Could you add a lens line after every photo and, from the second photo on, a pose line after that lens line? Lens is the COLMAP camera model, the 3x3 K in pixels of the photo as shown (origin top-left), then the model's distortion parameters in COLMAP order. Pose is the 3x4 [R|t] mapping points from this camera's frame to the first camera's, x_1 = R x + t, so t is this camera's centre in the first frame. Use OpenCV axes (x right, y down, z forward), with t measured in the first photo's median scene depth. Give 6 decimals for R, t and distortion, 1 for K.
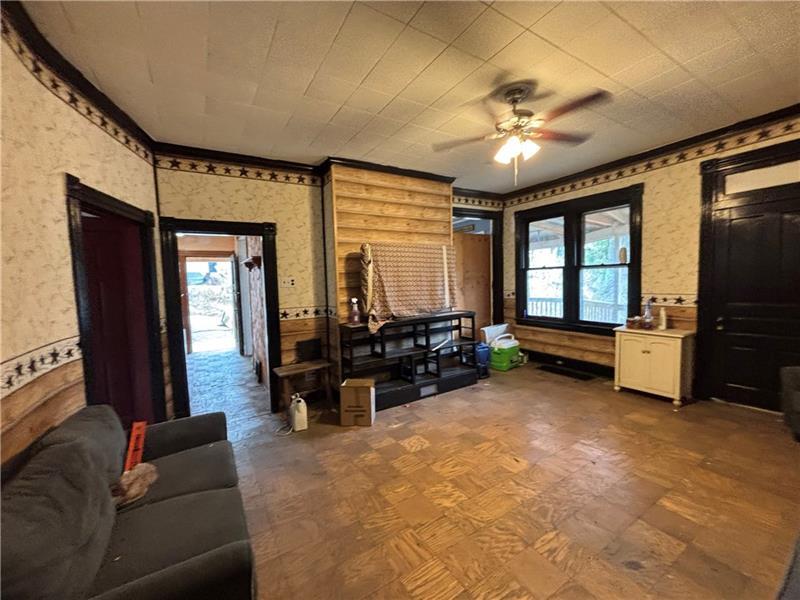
lens RADIAL K [[323.5, 0, 398.5], [0, 323.5, 296.3], [0, 0, 1]] dist [-0.001208, -0.000077]
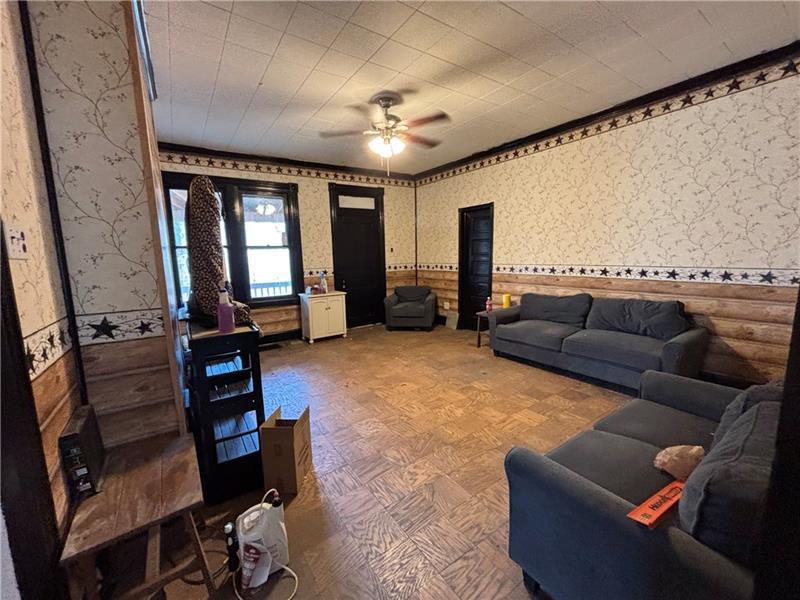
lens RADIAL K [[323.0, 0, 400.0], [0, 323.0, 300.0], [0, 0, 1]] dist [-0.001850, -0.000127]
pose [[-0.047552, -0.109313, 0.992869, -0.702535], [0.078497, 0.990511, 0.112813, -0.001175], [-0.995780, 0.083302, -0.038520, 0.775798]]
